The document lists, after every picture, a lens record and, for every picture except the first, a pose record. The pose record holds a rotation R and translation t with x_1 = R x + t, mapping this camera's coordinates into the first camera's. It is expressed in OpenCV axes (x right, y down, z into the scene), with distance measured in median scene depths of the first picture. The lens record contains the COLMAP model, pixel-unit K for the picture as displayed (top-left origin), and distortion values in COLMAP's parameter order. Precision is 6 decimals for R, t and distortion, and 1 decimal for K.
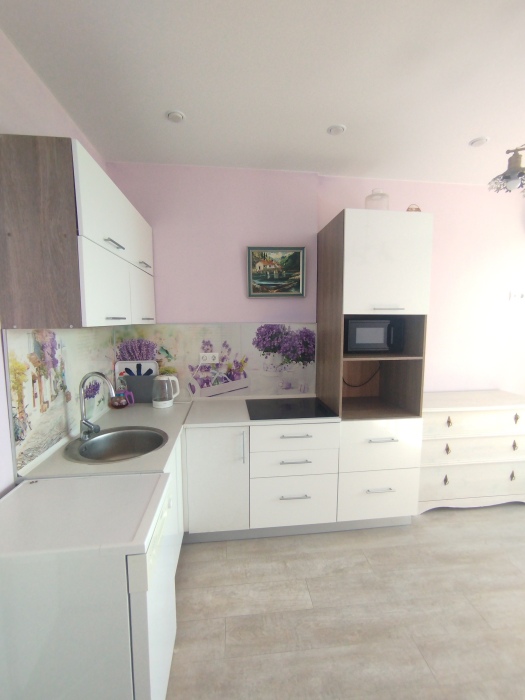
lens RADIAL K [[321.3, 0, 263.3], [0, 321.3, 352.0], [0, 0, 1]] dist [-0.039133, 0.024877]
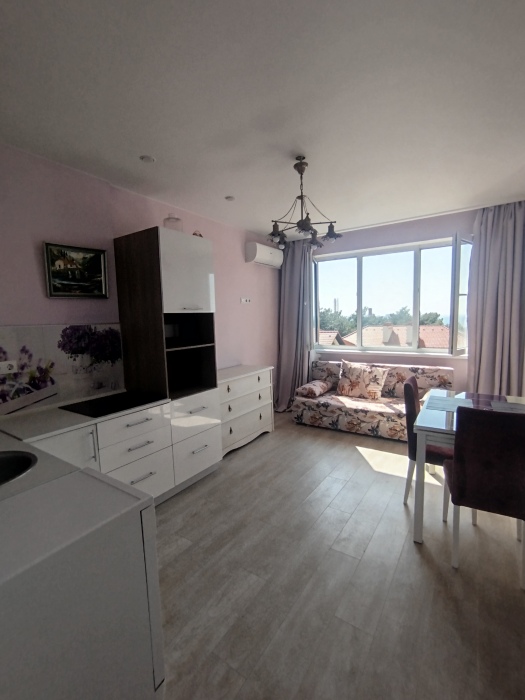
lens RADIAL K [[321.3, 0, 268.9], [0, 321.3, 352.3], [0, 0, 1]] dist [-0.039133, 0.024877]
pose [[0.637024, -0.099412, 0.764406, -0.377632], [0.109971, 0.993226, 0.037525, 0.025081], [-0.762959, 0.060158, 0.643642, -0.064789]]
